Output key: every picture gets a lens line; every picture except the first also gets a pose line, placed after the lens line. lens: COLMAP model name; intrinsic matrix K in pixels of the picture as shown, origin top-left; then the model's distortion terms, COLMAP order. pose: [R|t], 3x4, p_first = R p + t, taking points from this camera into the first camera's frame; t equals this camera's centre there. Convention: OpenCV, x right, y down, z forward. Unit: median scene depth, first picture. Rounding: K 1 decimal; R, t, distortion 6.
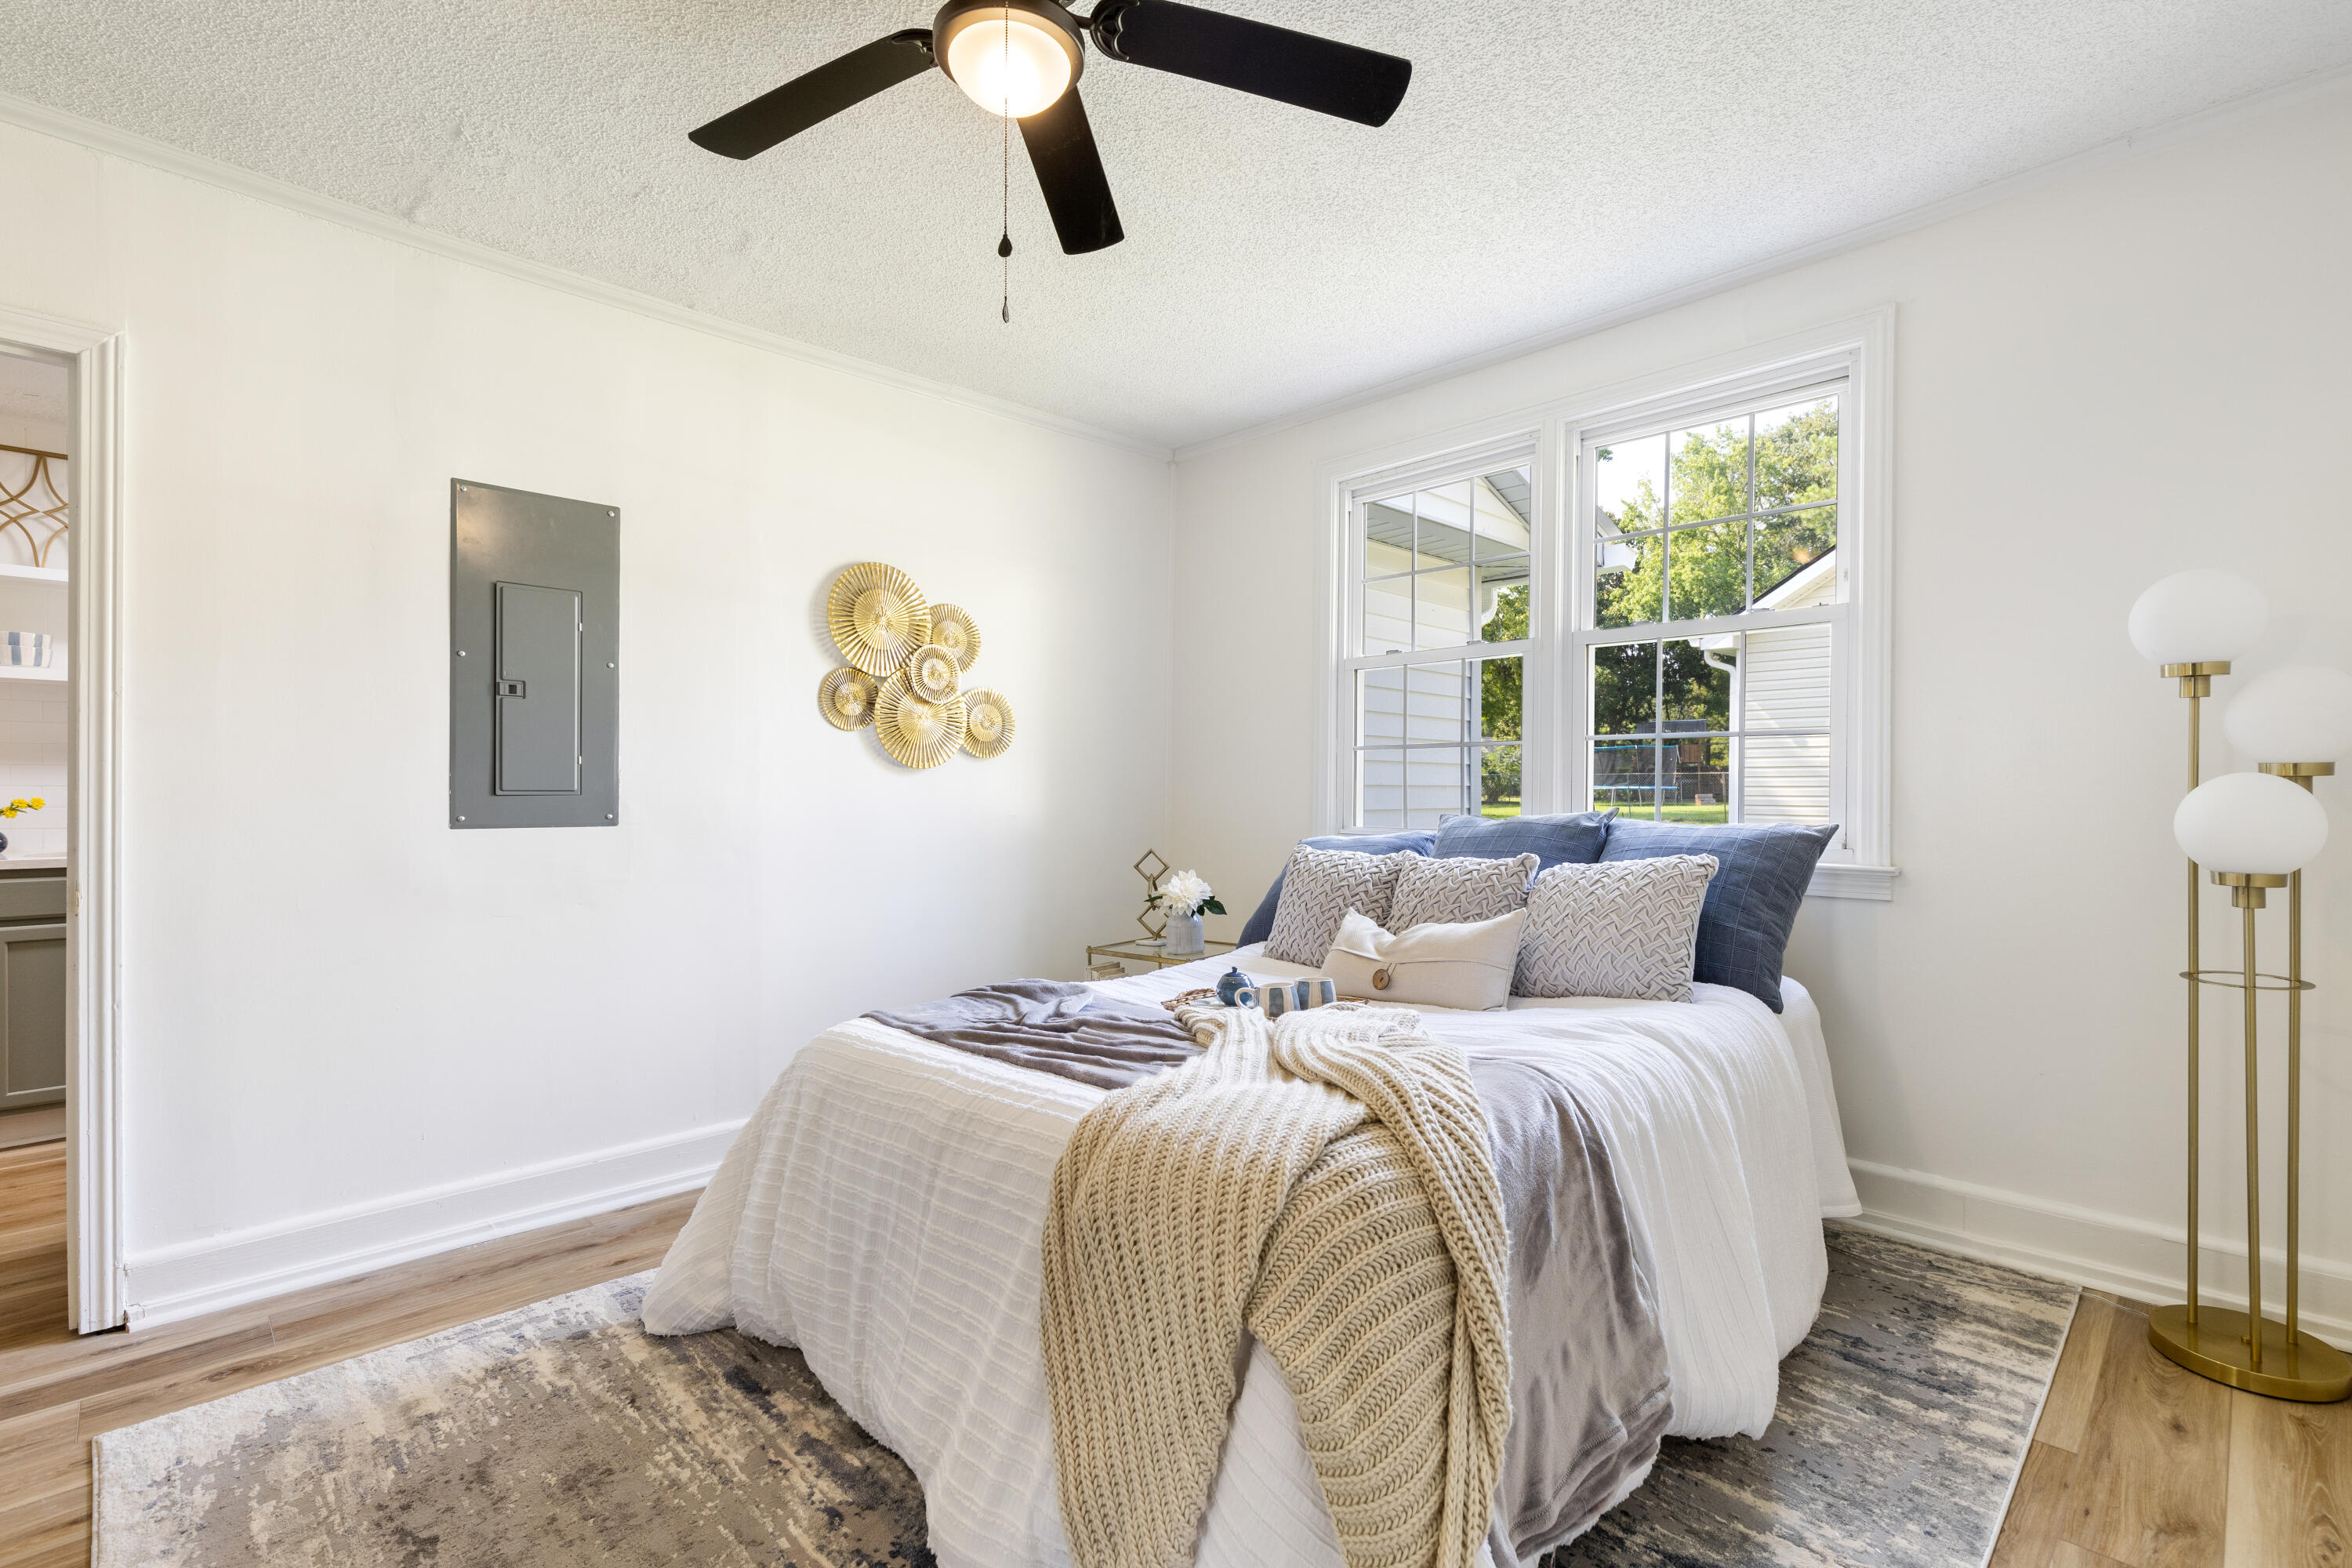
lens RADIAL K [[1059.7, 0, 1170.0], [0, 1059.7, 791.2], [0, 0, 1]] dist [0.018510, -0.008368]
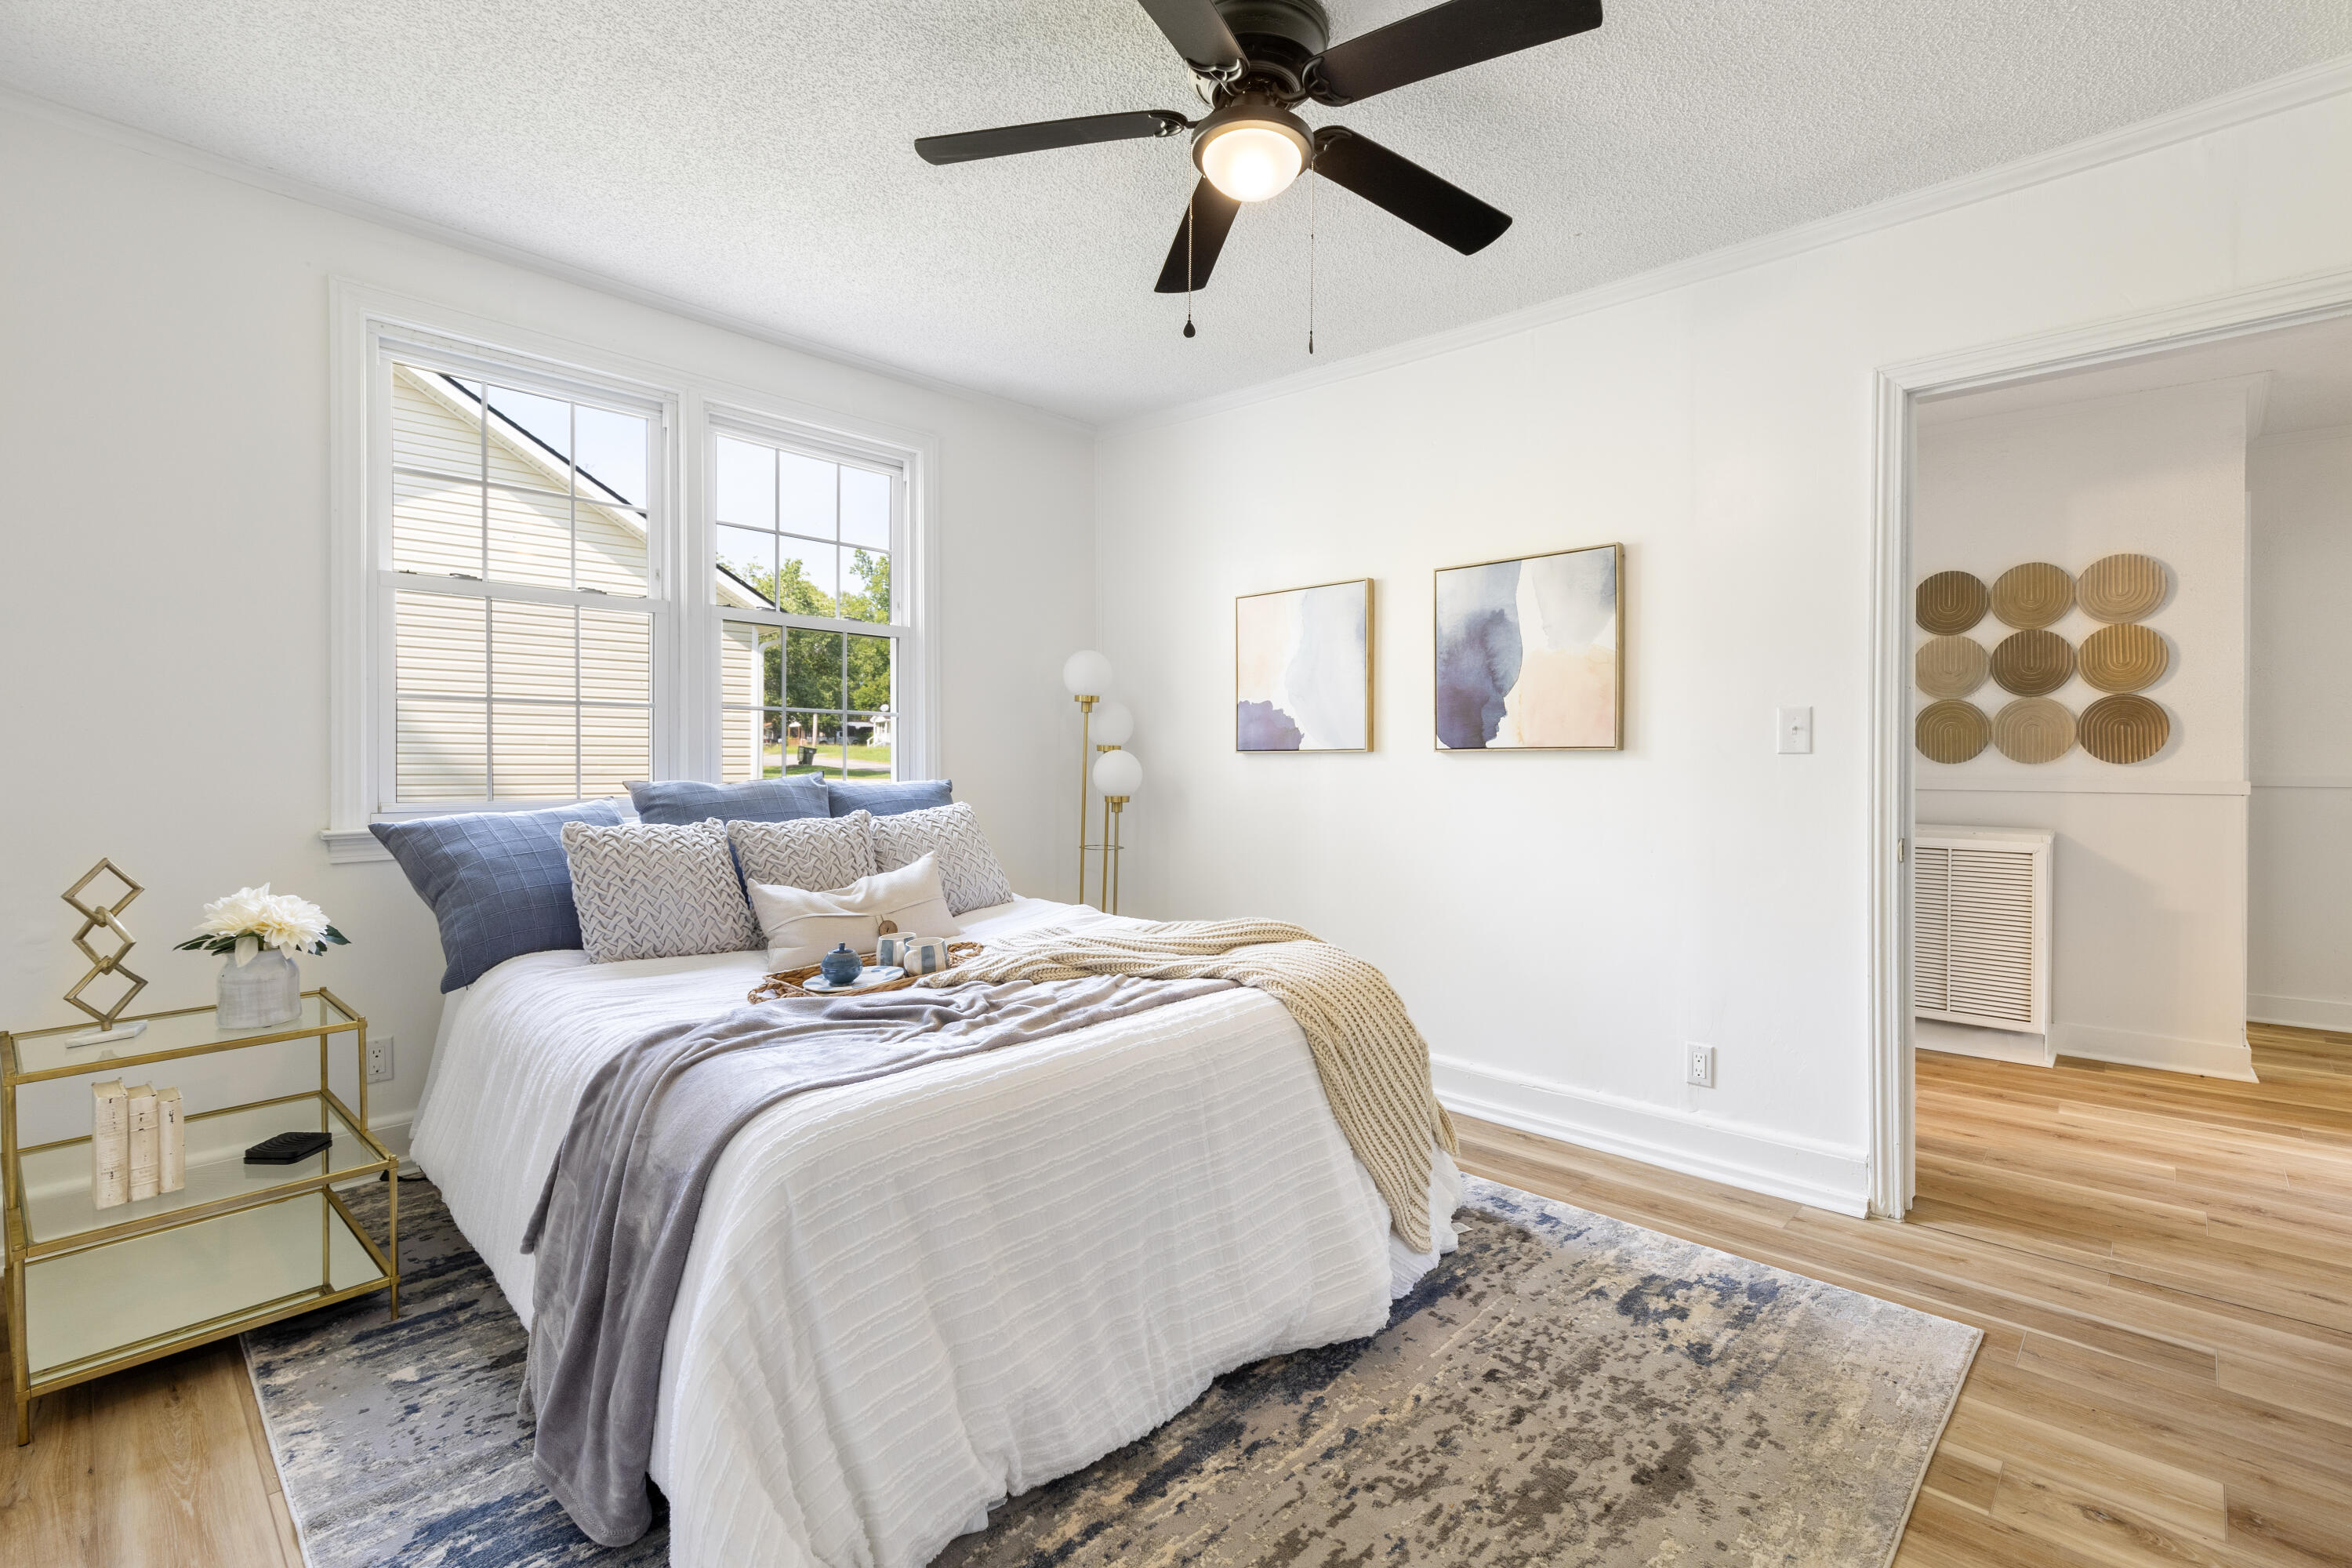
lens RADIAL K [[1059.7, 0, 1170.0], [0, 1059.7, 791.2], [0, 0, 1]] dist [0.018510, -0.008368]
pose [[-0.034026, -0.028418, 0.999017, -1.100758], [0.000098, 0.999596, 0.028438, 0.007146], [-0.999421, 0.001066, -0.034010, 0.922687]]
